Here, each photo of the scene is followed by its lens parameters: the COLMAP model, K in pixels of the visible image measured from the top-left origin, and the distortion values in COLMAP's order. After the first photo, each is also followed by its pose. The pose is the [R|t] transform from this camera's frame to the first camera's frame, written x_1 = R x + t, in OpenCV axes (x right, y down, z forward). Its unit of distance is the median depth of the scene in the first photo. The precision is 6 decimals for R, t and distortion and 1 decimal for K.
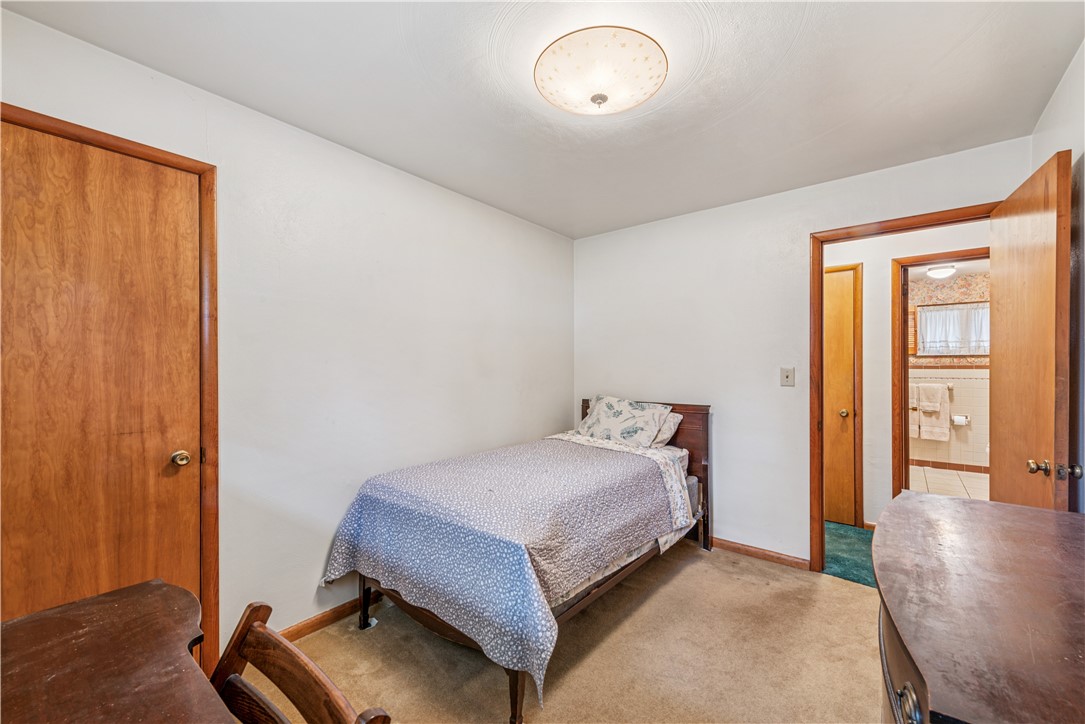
lens RADIAL K [[437.4, 0, 546.1], [0, 437.4, 367.5], [0, 0, 1]] dist [0.002644, -0.000166]
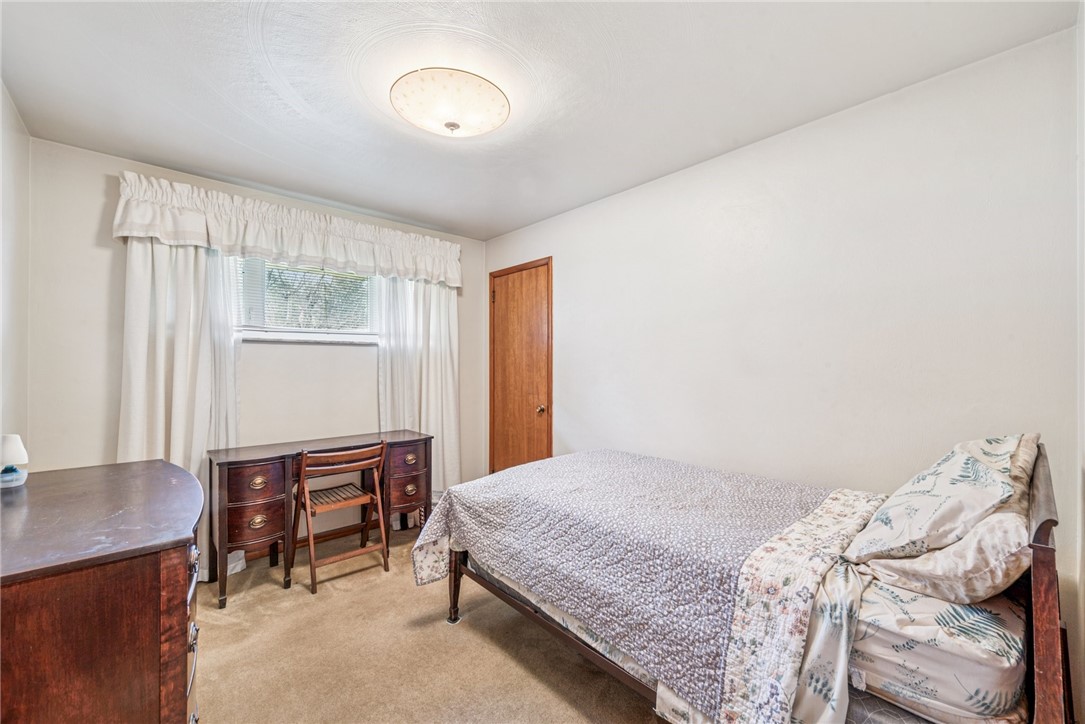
lens RADIAL K [[437.4, 0, 546.1], [0, 437.4, 367.5], [0, 0, 1]] dist [0.002644, -0.000166]
pose [[-0.156016, 0.004688, -0.987743, 0.694338], [0.000361, 0.999989, 0.004689, 0.003835], [0.987755, 0.000375, -0.156016, 0.817311]]
